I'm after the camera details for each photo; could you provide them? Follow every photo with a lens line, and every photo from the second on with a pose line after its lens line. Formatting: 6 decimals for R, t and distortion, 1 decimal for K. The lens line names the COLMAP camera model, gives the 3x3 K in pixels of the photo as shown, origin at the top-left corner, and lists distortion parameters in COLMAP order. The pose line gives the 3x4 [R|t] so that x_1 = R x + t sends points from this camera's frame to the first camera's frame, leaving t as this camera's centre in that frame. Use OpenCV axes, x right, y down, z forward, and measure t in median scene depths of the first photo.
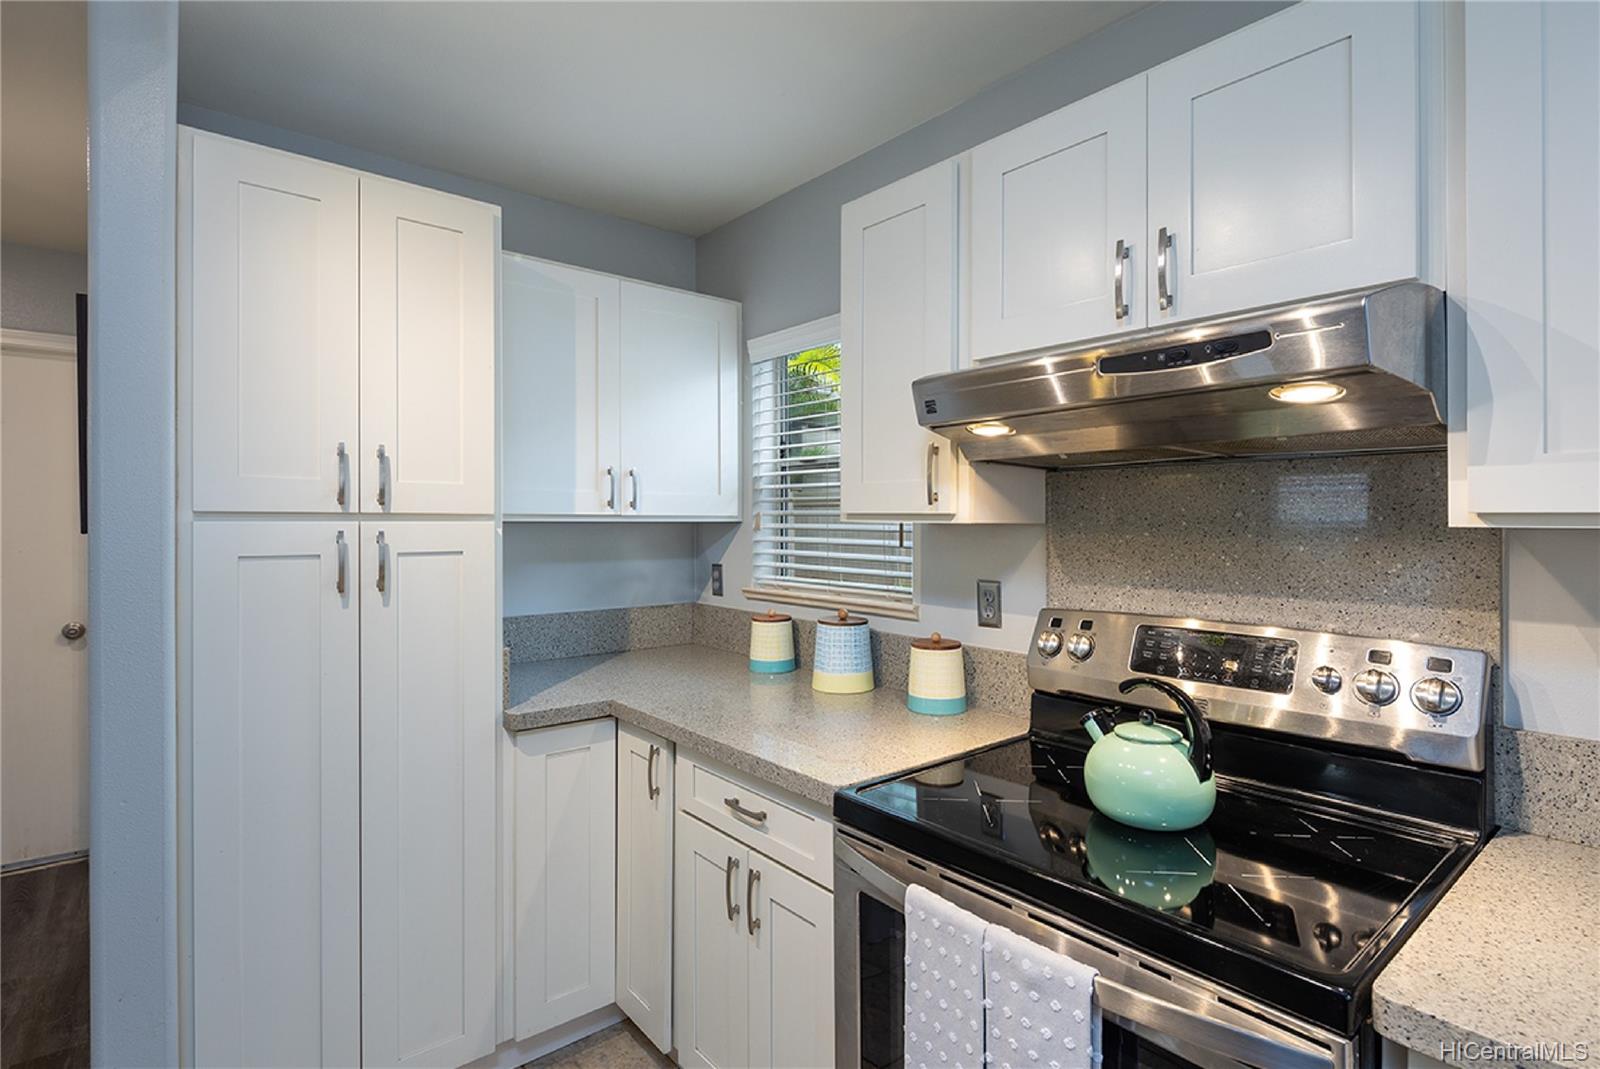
lens RADIAL K [[773.3, 0, 804.8], [0, 773.3, 525.1], [0, 0, 1]] dist [-0.000514, -0.000711]
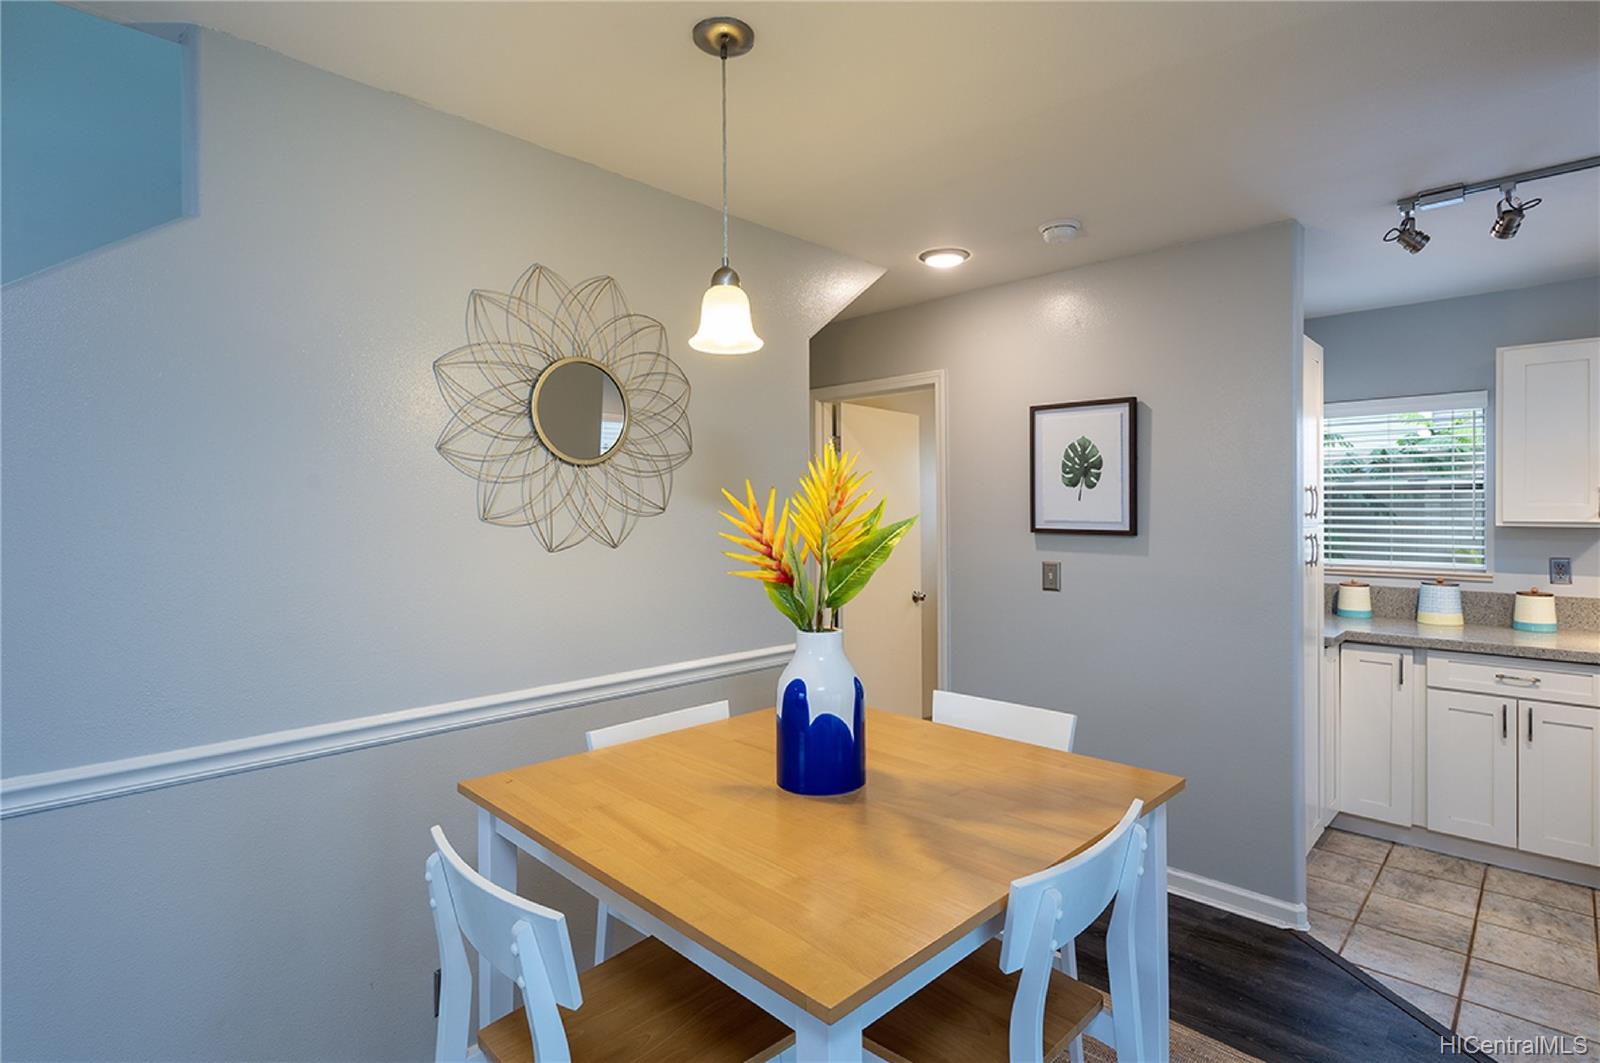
lens RADIAL K [[782.1, 0, 798.6], [0, 782.1, 511.2], [0, 0, 1]] dist [-0.001055, -0.000351]
pose [[0.995631, -0.005022, 0.093236, -1.790000], [0.005431, 0.999977, -0.004136, -0.040860], [-0.093213, 0.004624, 0.995635, -0.664797]]
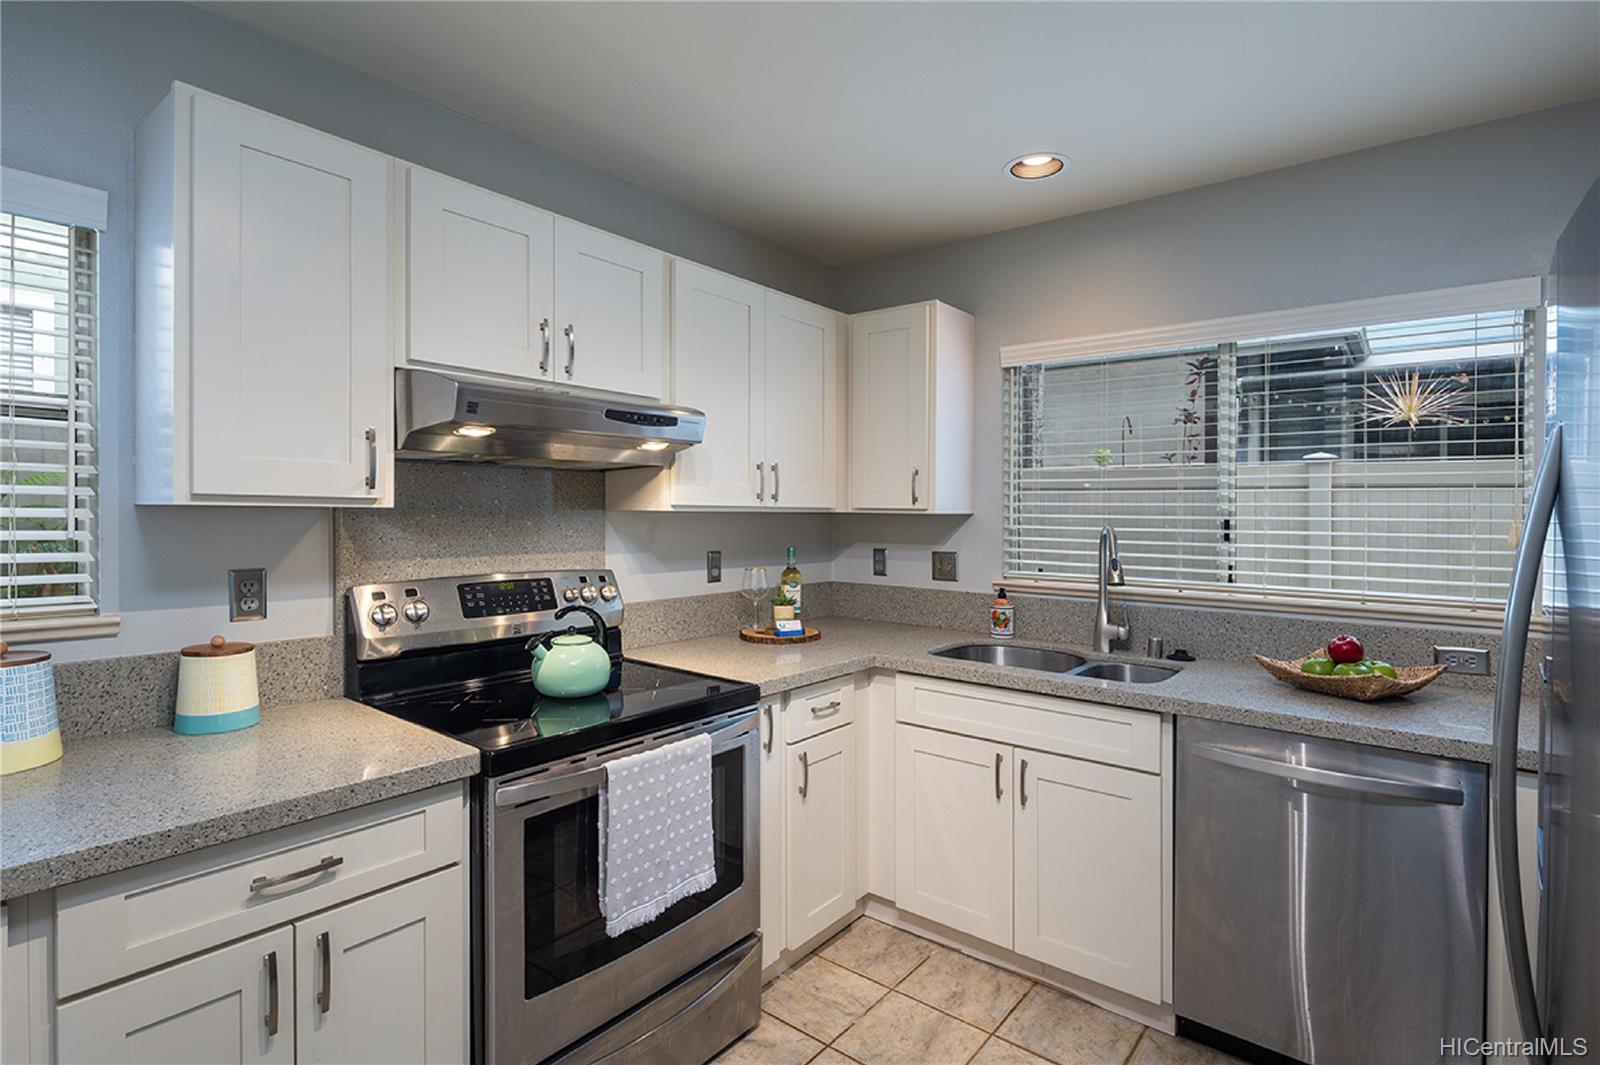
lens RADIAL K [[773.3, 0, 804.8], [0, 773.3, 523.1], [0, 0, 1]] dist [-0.000514, -0.000711]
pose [[-0.204687, -0.018022, 0.978661, -0.831403], [-0.008425, 0.999826, 0.016649, -0.002147], [-0.978791, -0.004837, -0.204804, 0.589070]]
